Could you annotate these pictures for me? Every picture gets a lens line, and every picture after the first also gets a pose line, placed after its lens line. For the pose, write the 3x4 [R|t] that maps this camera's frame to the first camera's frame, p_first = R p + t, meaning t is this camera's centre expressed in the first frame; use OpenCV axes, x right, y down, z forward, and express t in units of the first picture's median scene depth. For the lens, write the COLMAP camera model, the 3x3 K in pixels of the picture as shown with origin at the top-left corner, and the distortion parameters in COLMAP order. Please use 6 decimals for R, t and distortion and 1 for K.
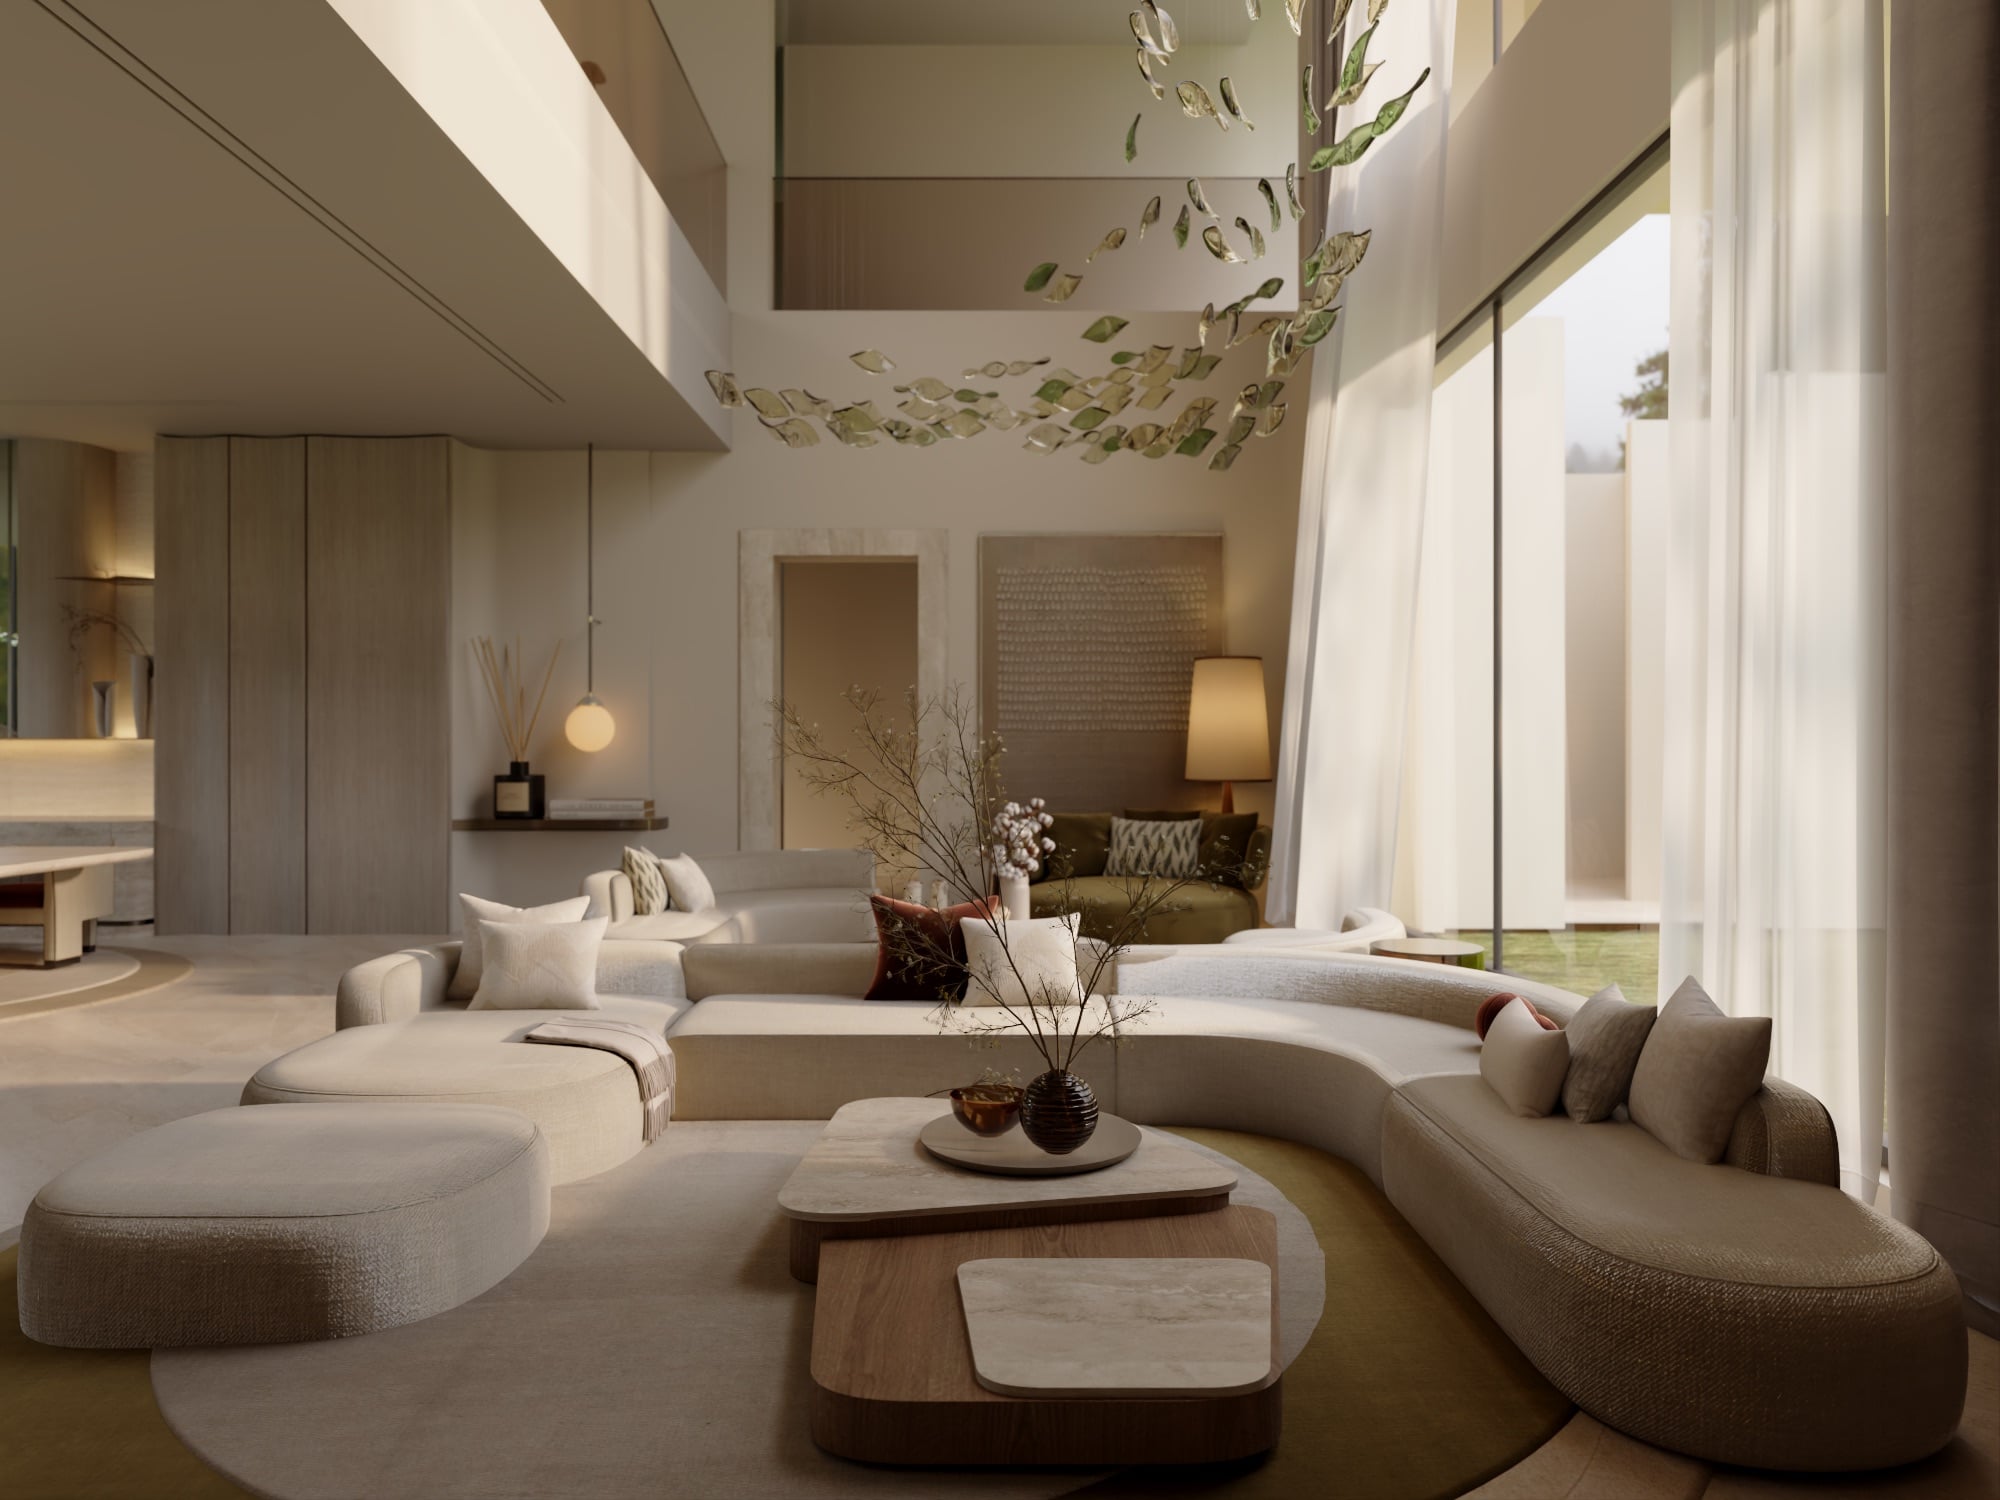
lens RADIAL K [[1300.8, 0, 991.6], [0, 1300.8, 752.9], [0, 0, 1]] dist [-0.000228, 0.000839]
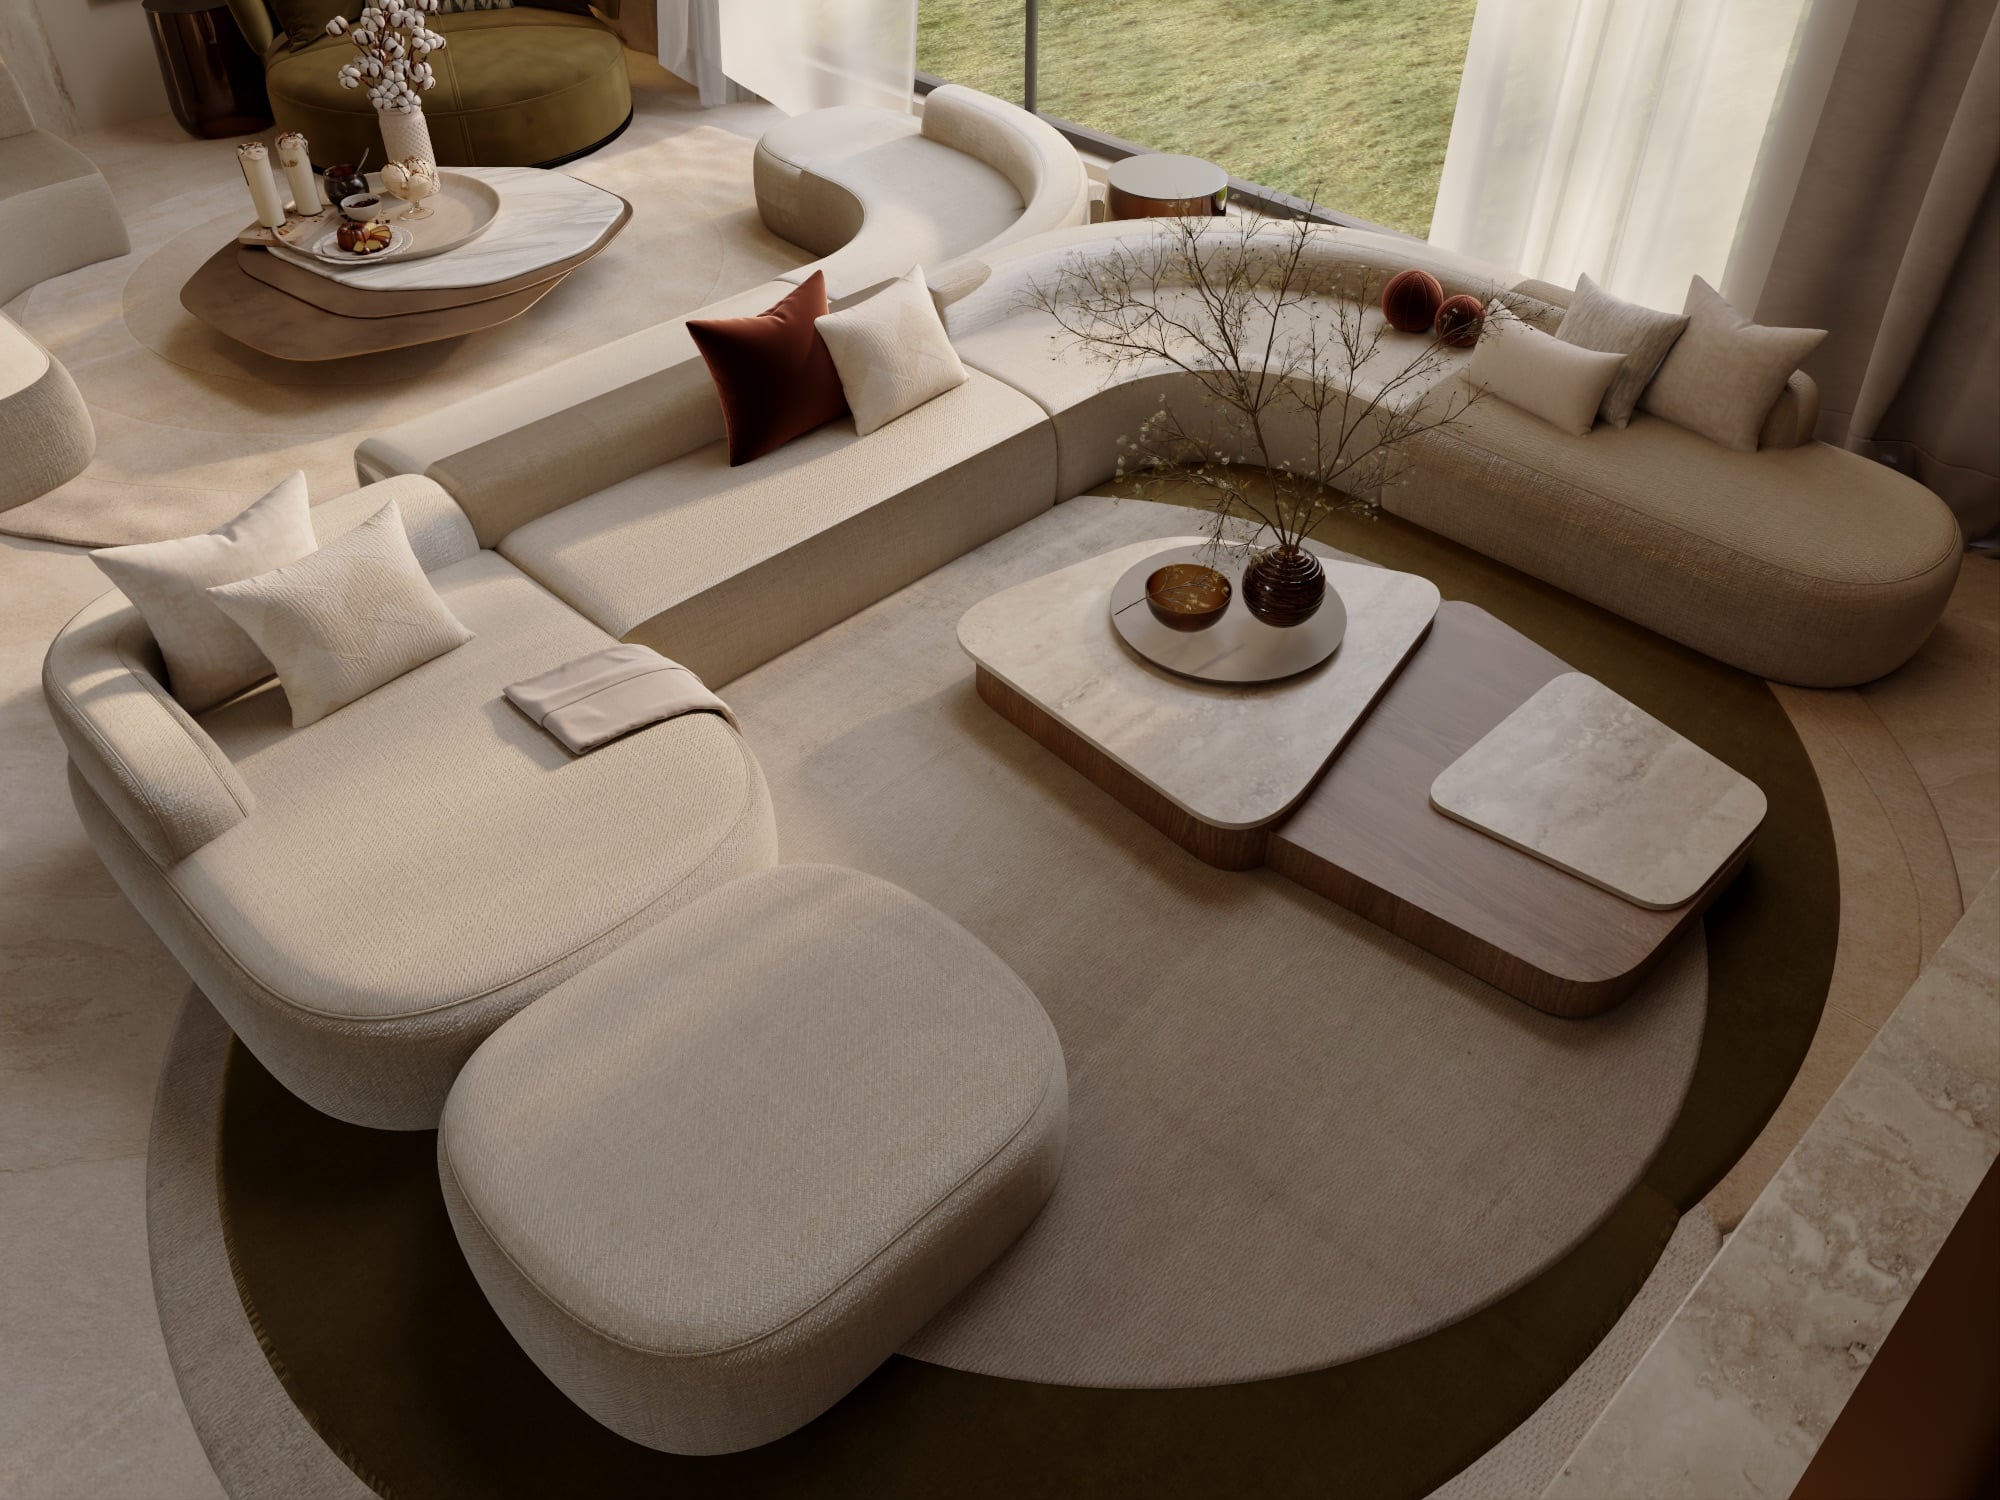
lens RADIAL K [[1565.7, 0, 999.1], [0, 1565.7, 746.8], [0, 0, 1]] dist [-0.003331, -0.000049]
pose [[0.700965, -0.451401, 0.552163, -0.809593], [-0.006334, 0.770240, 0.637723, -0.370788], [-0.713167, -0.450519, 0.537052, 0.515036]]
